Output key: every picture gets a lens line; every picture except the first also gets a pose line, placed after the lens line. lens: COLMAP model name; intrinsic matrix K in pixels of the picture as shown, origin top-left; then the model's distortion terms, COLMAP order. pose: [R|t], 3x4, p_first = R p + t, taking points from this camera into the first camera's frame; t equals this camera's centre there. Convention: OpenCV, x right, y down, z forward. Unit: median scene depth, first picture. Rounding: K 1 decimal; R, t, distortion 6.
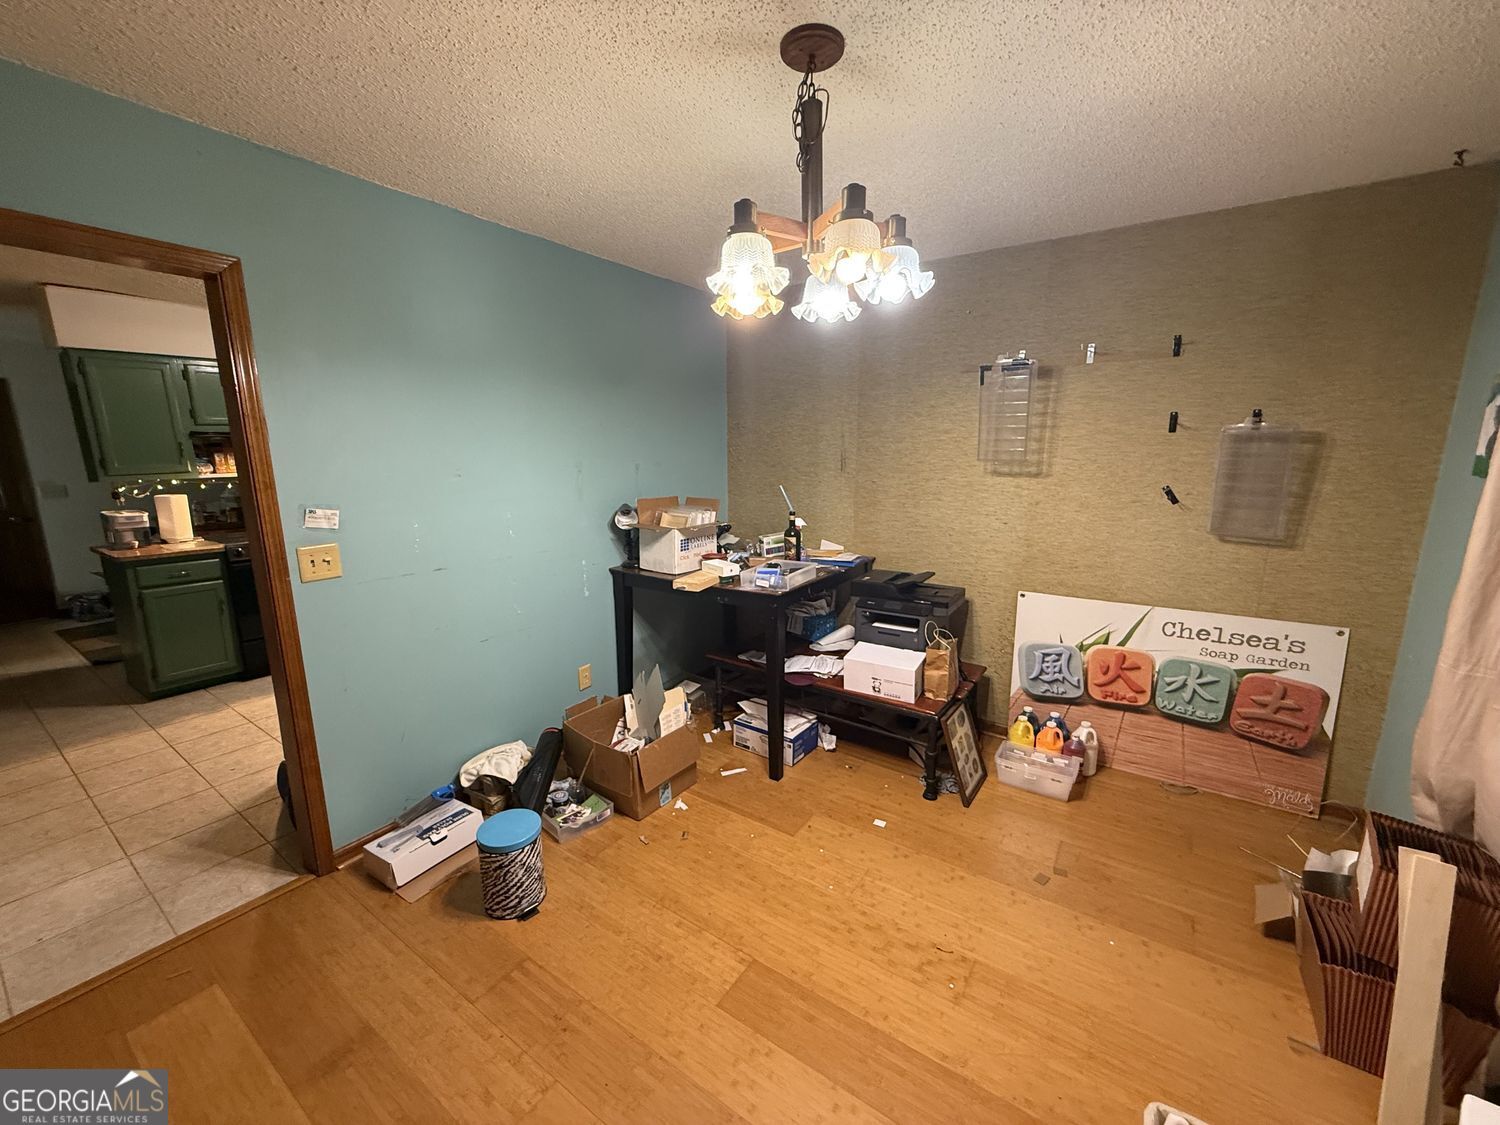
lens RADIAL K [[602.5, 0, 755.4], [0, 602.5, 560.5], [0, 0, 1]] dist [0.002265, 0.000453]
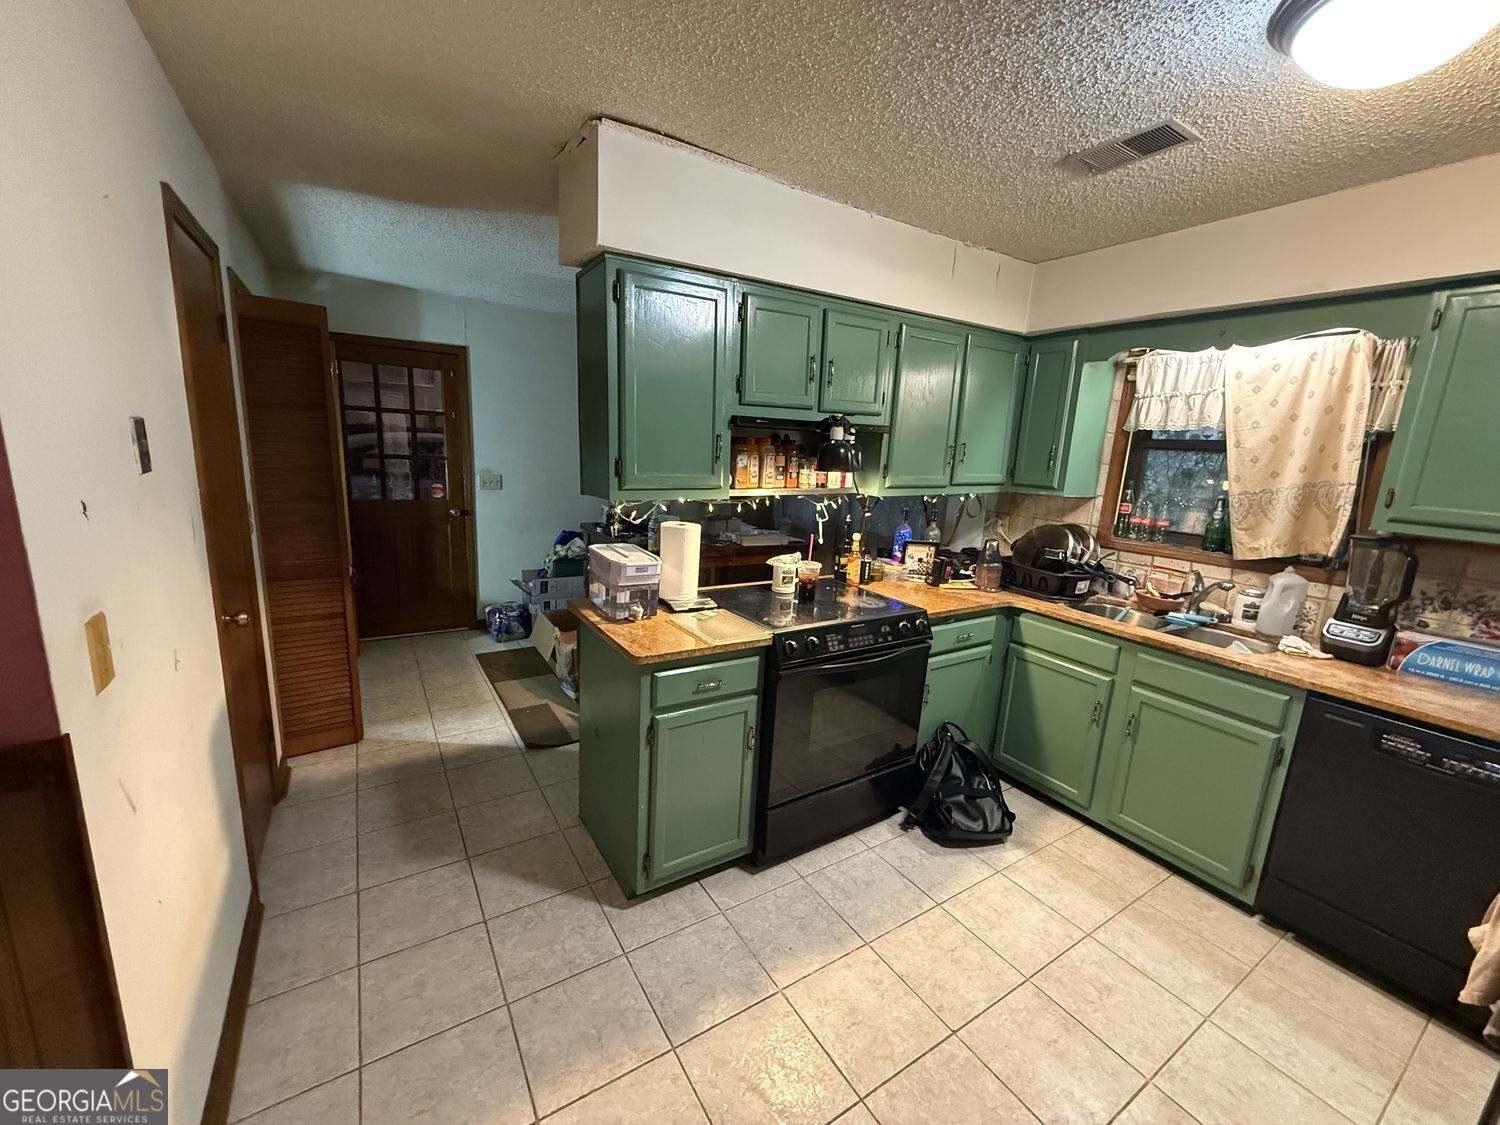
lens RADIAL K [[602.5, 0, 746.4], [0, 602.5, 567.3], [0, 0, 1]] dist [0.002265, 0.000453]
pose [[0.919074, 0.131740, -0.371412, -0.696597], [-0.128272, 0.991151, 0.034147, -0.096112], [0.372624, 0.016258, 0.927840, 0.491475]]
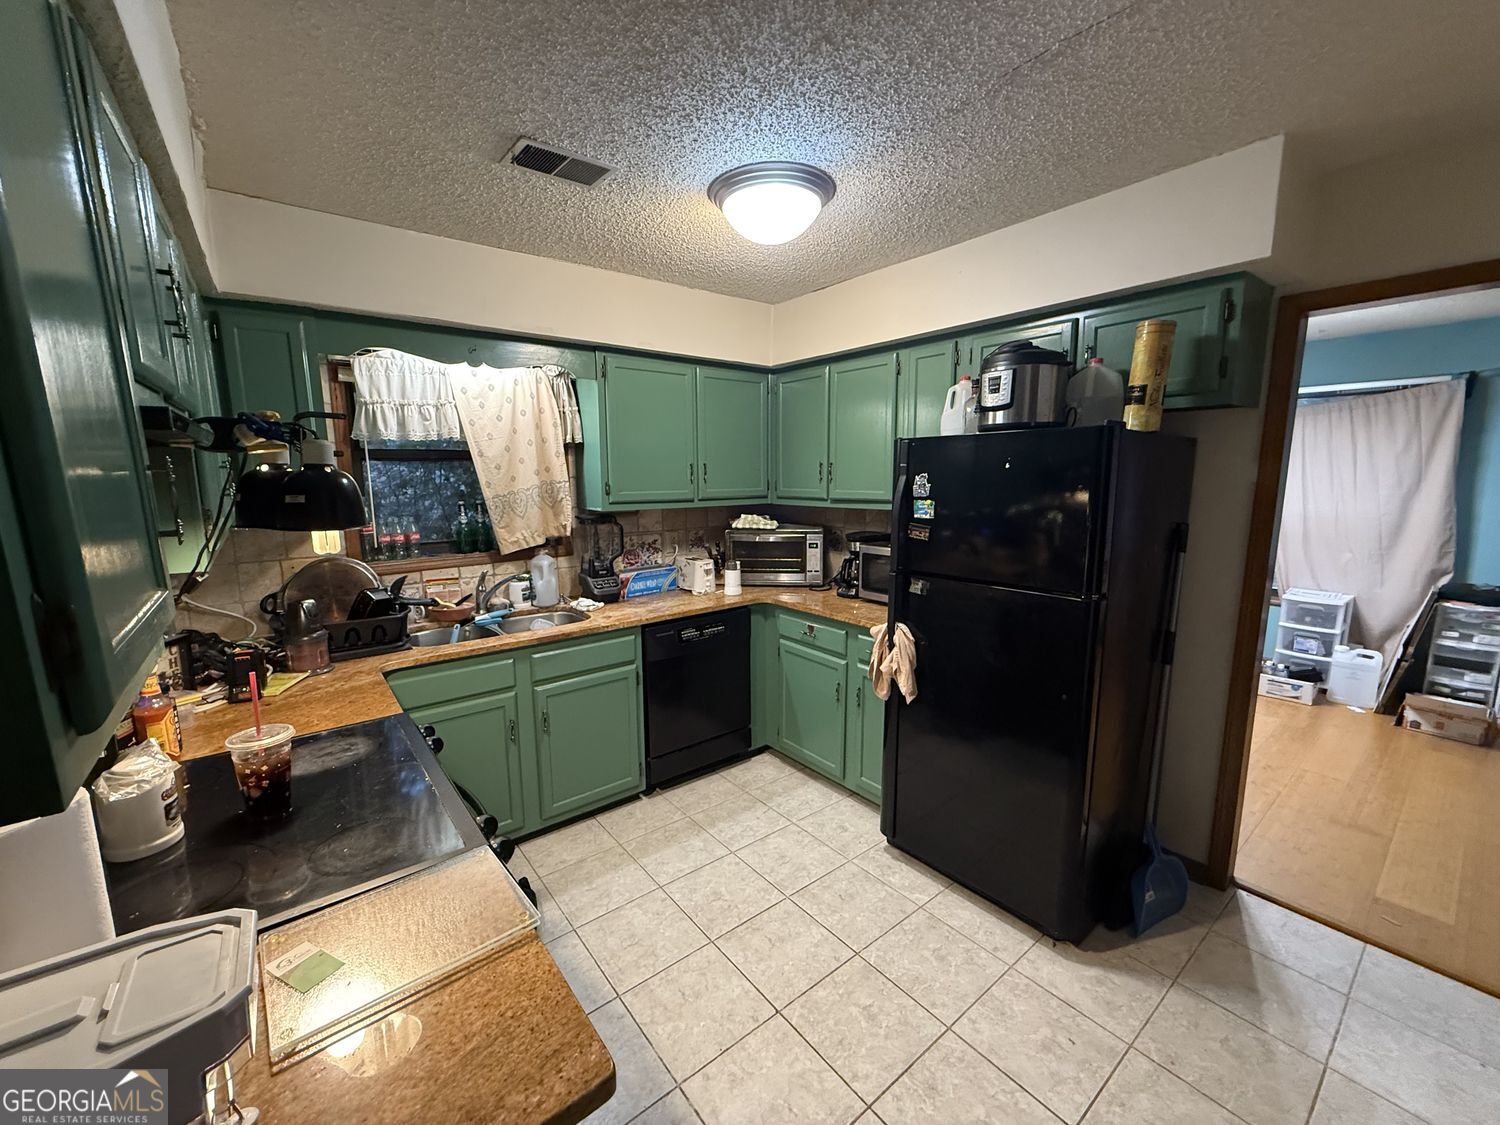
lens RADIAL K [[602.5, 0, 752.5], [0, 602.5, 564.3], [0, 0, 1]] dist [0.002265, 0.000453]
pose [[0.289232, -0.143997, 0.946366, -1.523230], [0.182128, 0.978841, 0.093276, -0.219413], [-0.939773, 0.145381, 0.309338, 1.130029]]
